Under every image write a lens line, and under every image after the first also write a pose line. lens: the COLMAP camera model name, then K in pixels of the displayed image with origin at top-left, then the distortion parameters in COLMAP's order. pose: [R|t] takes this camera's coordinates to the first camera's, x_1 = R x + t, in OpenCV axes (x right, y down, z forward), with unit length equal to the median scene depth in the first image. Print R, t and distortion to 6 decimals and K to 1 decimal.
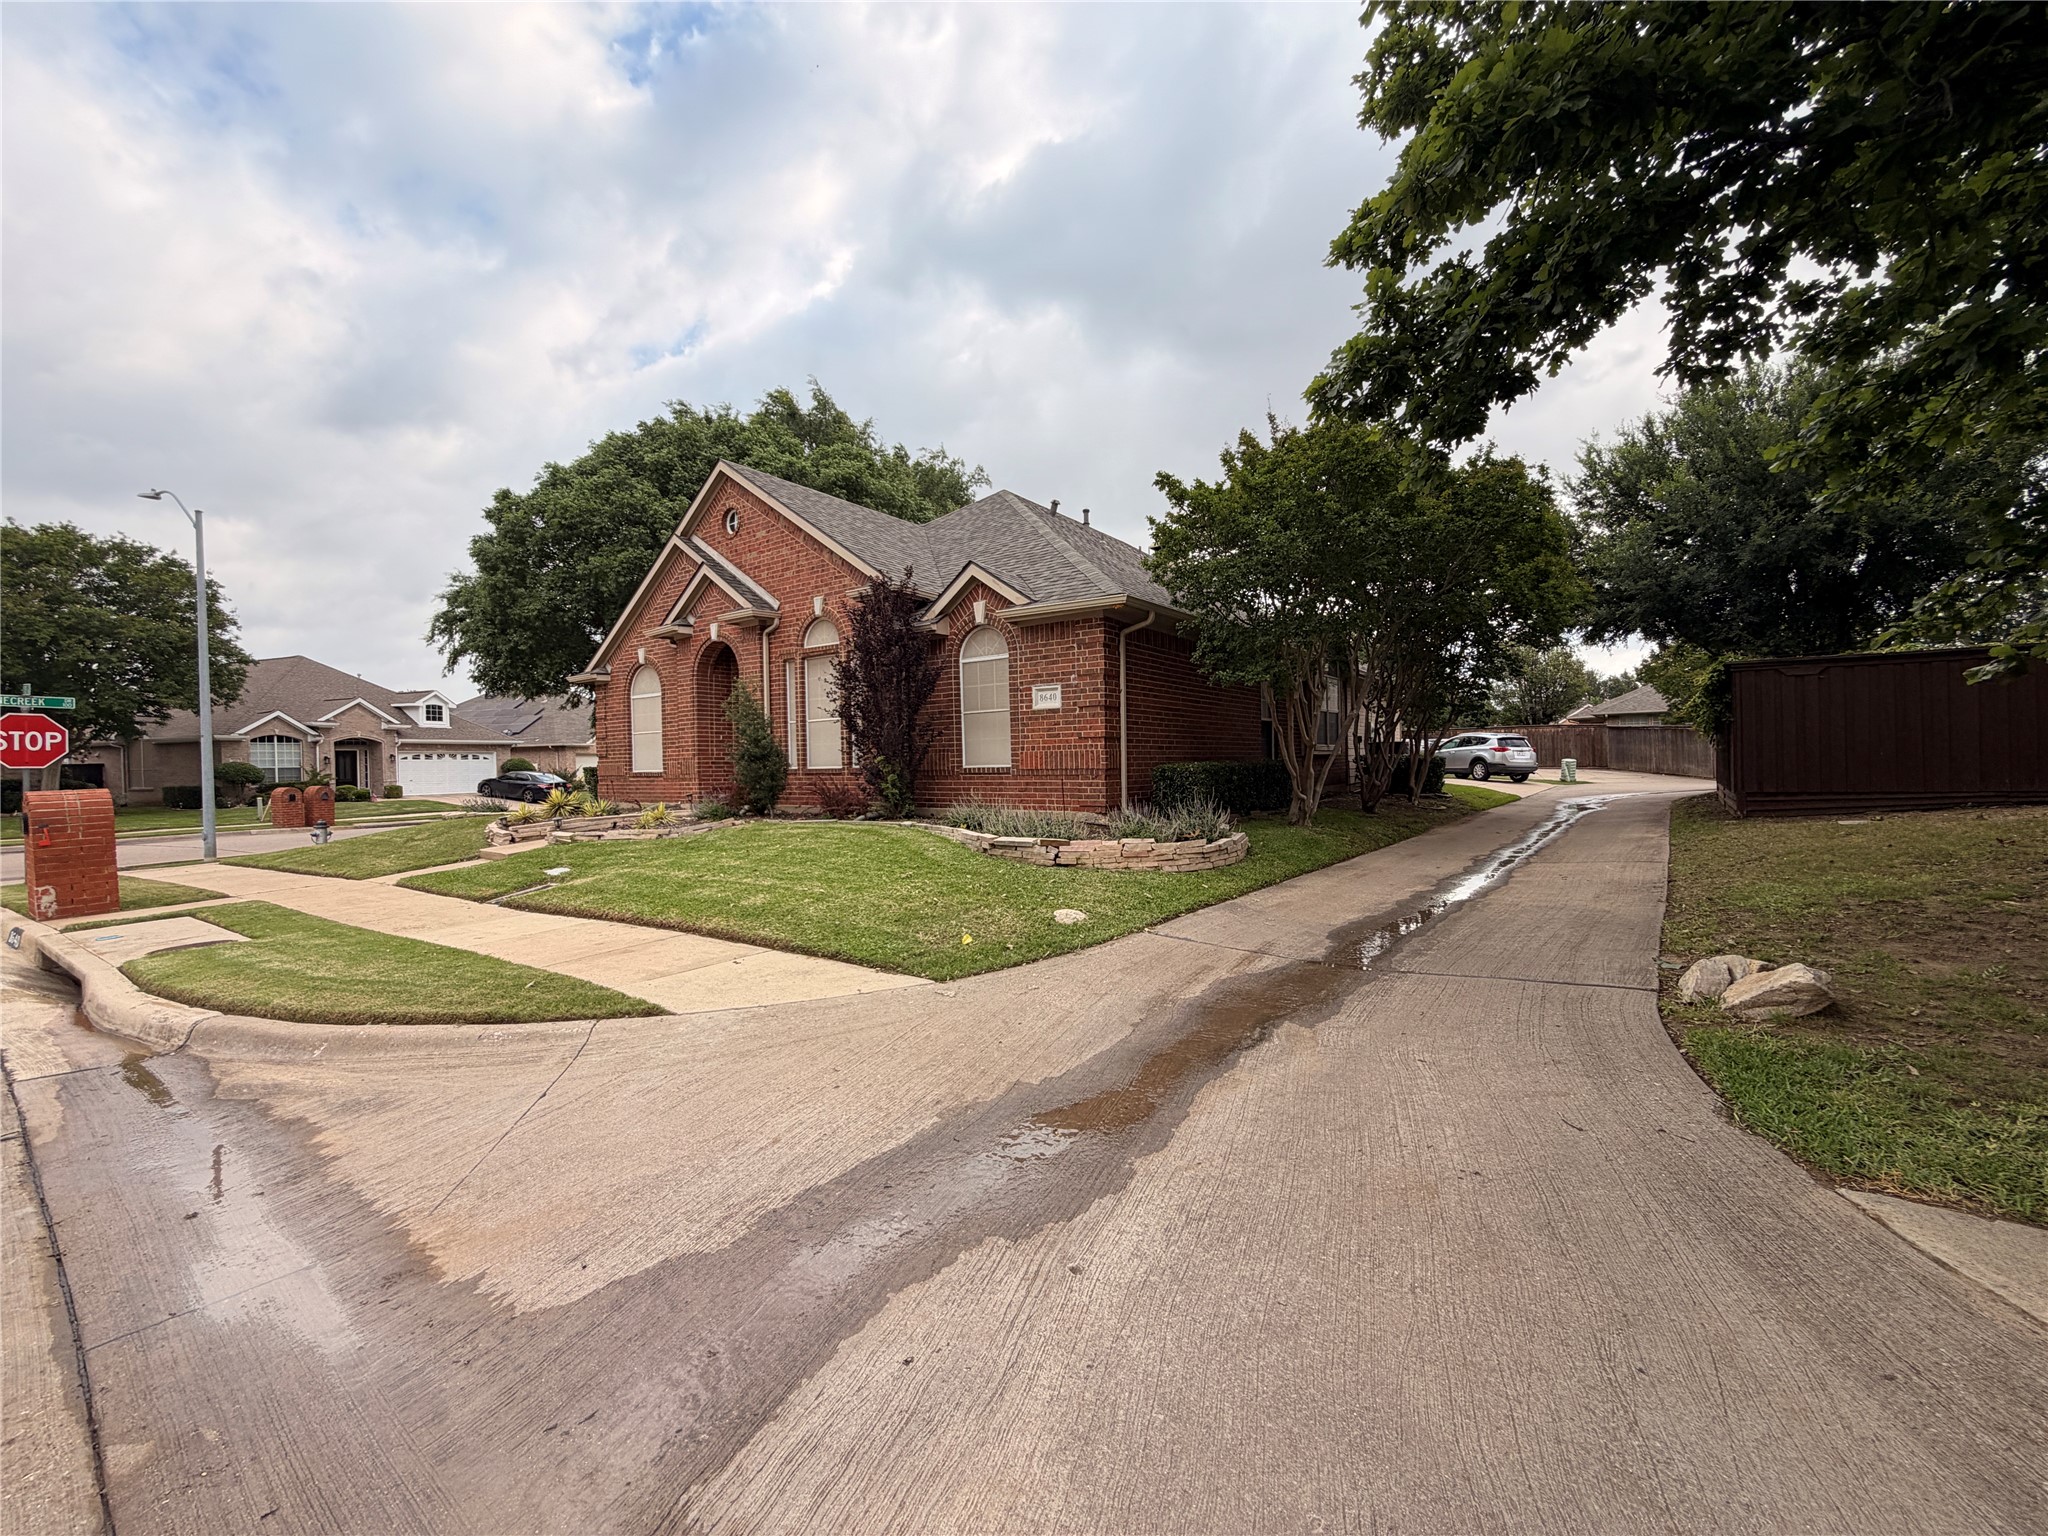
lens RADIAL K [[815.6, 0, 1034.7], [0, 815.6, 771.3], [0, 0, 1]] dist [0.001584, -0.000111]
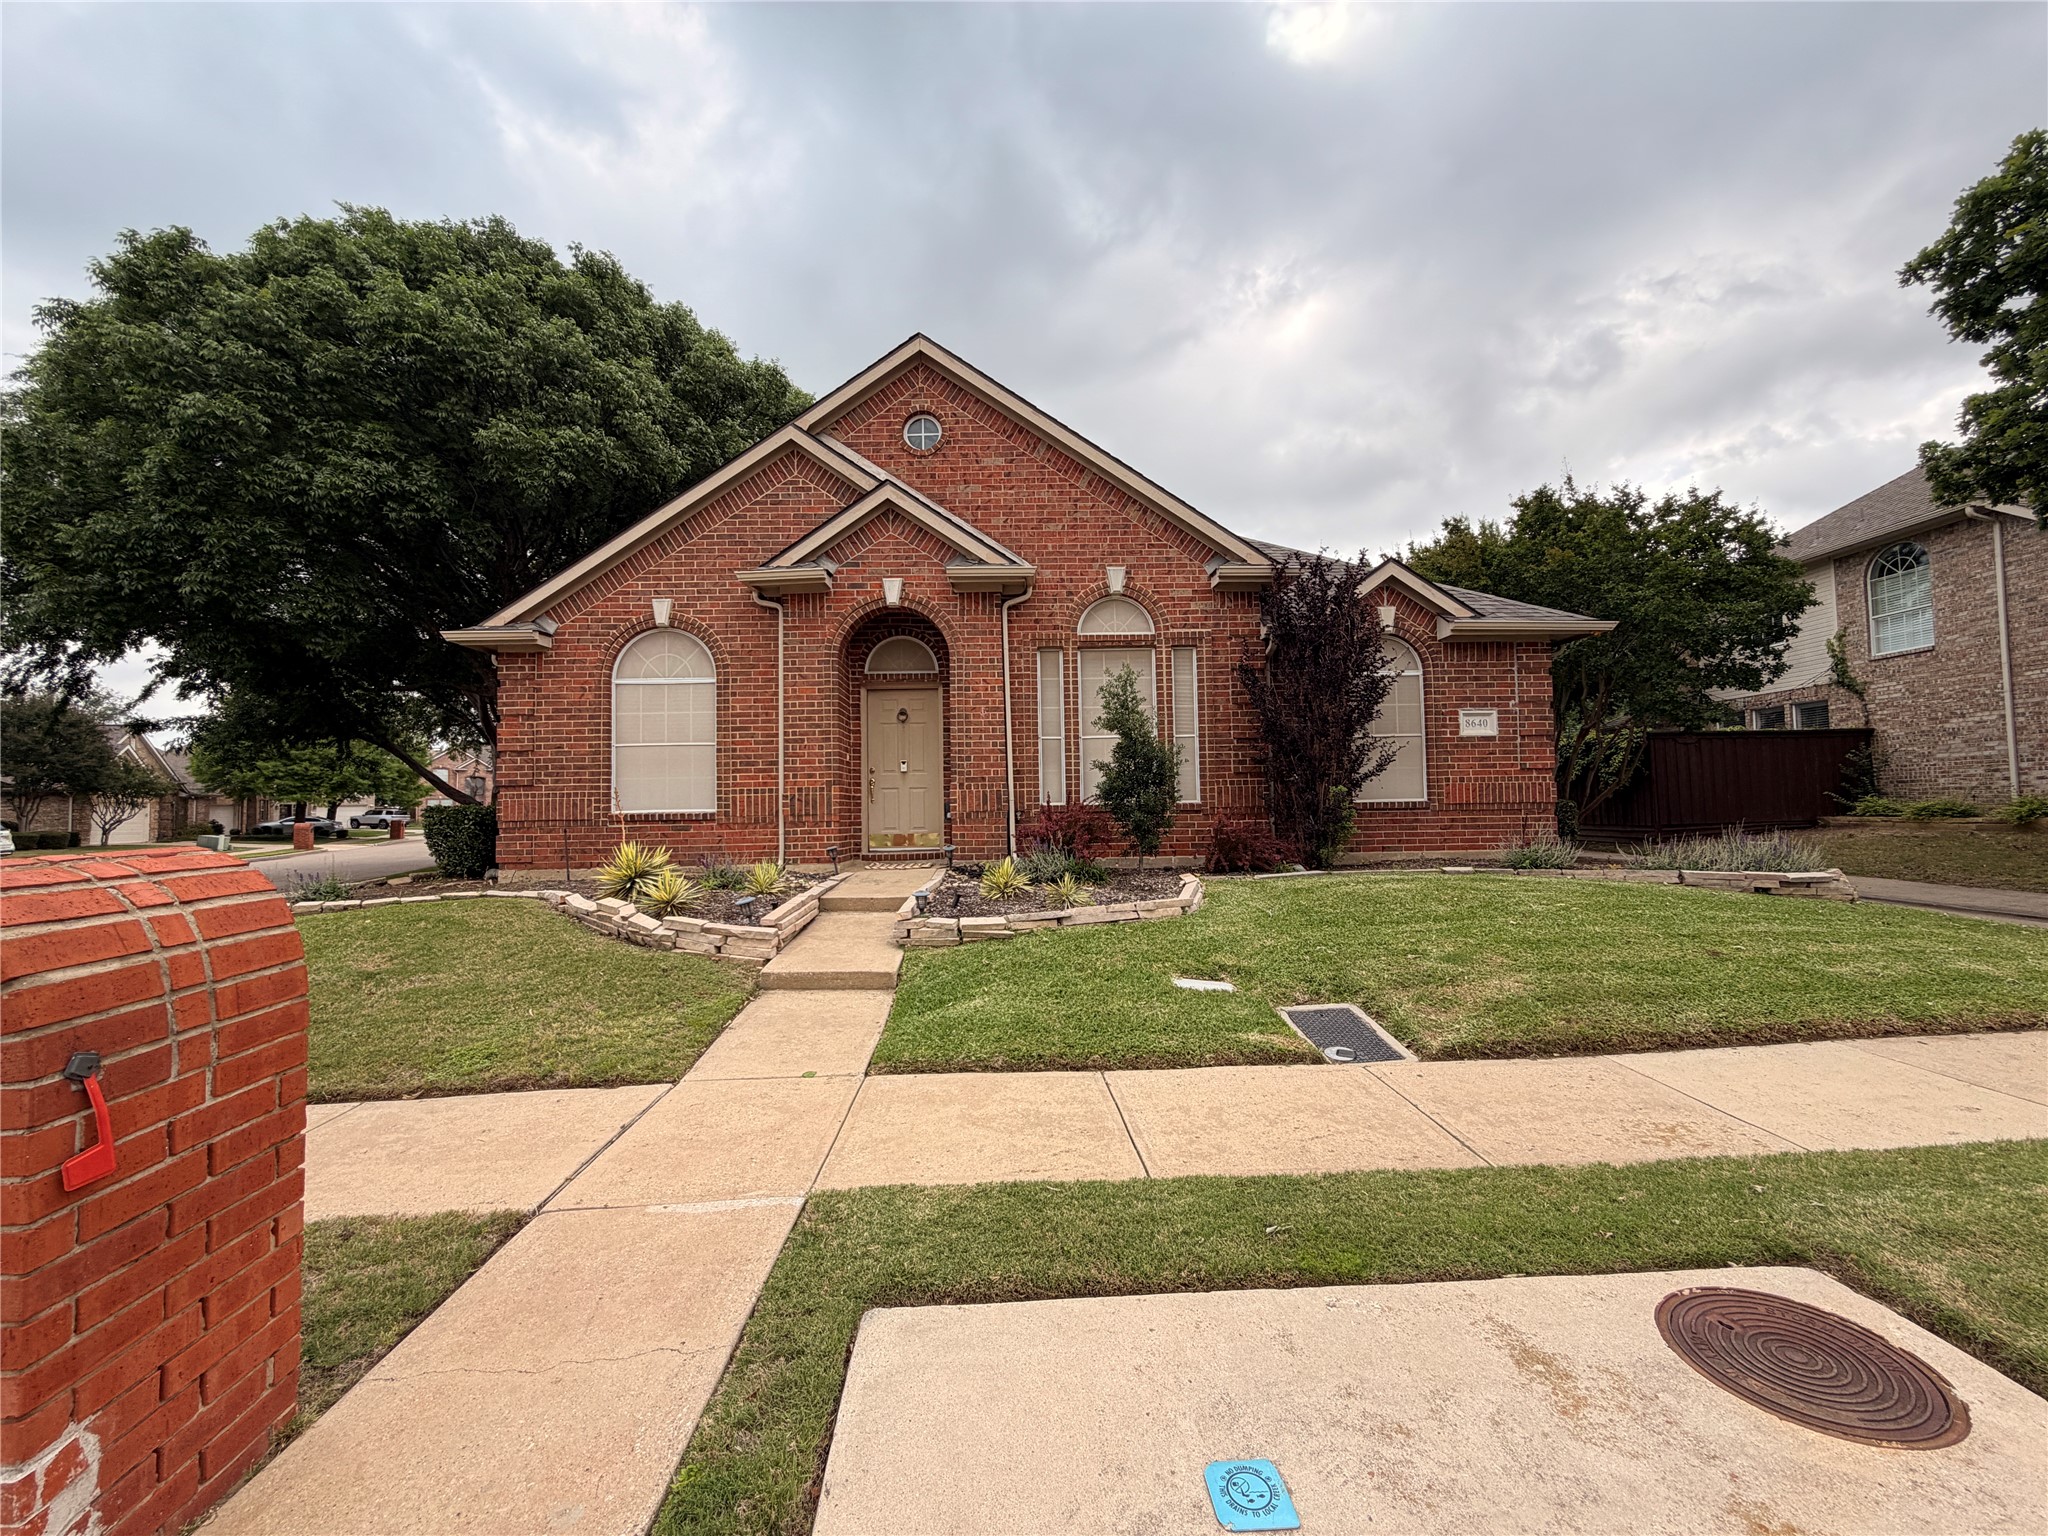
lens RADIAL K [[815.6, 0, 1019.8], [0, 815.6, 763.5], [0, 0, 1]] dist [0.001584, -0.000111]
pose [[0.799205, 0.036685, 0.599938, -0.764760], [0.009487, 0.997241, -0.073618, 0.012132], [-0.600984, 0.064527, 0.796652, 0.489128]]
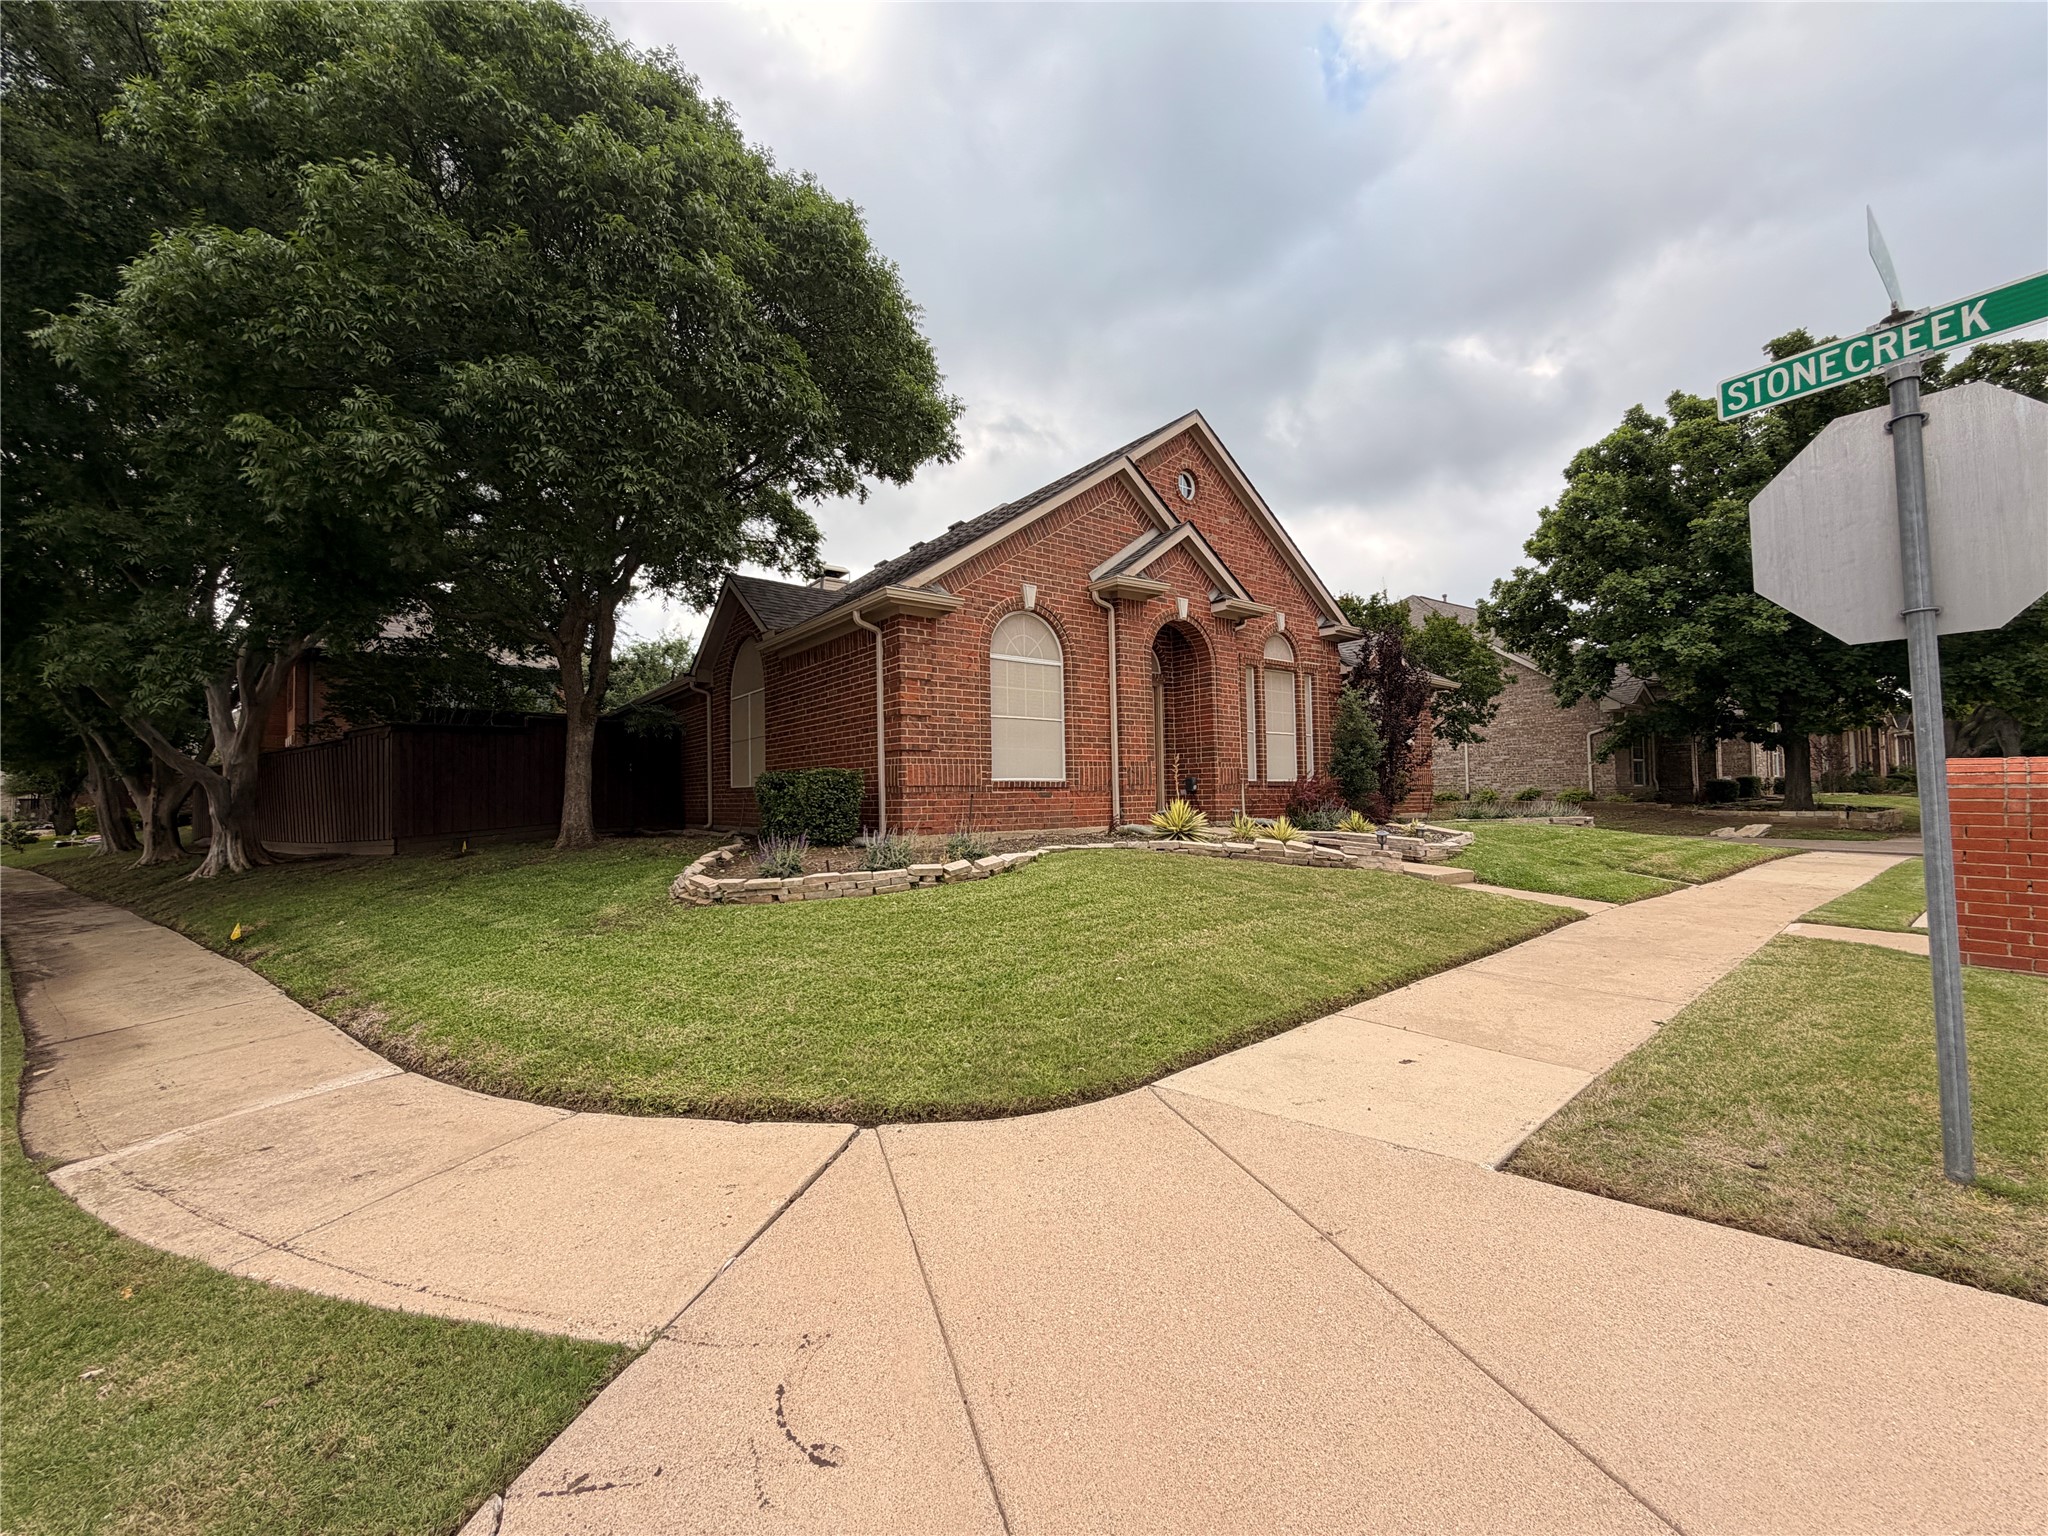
lens RADIAL K [[815.6, 0, 1041.3], [0, 815.6, 762.1], [0, 0, 1]] dist [0.001584, -0.000111]
pose [[0.287605, 0.060346, 0.955846, -1.319145], [0.024517, 0.997222, -0.070335, 0.036665], [-0.957435, 0.043663, 0.285327, 1.009069]]
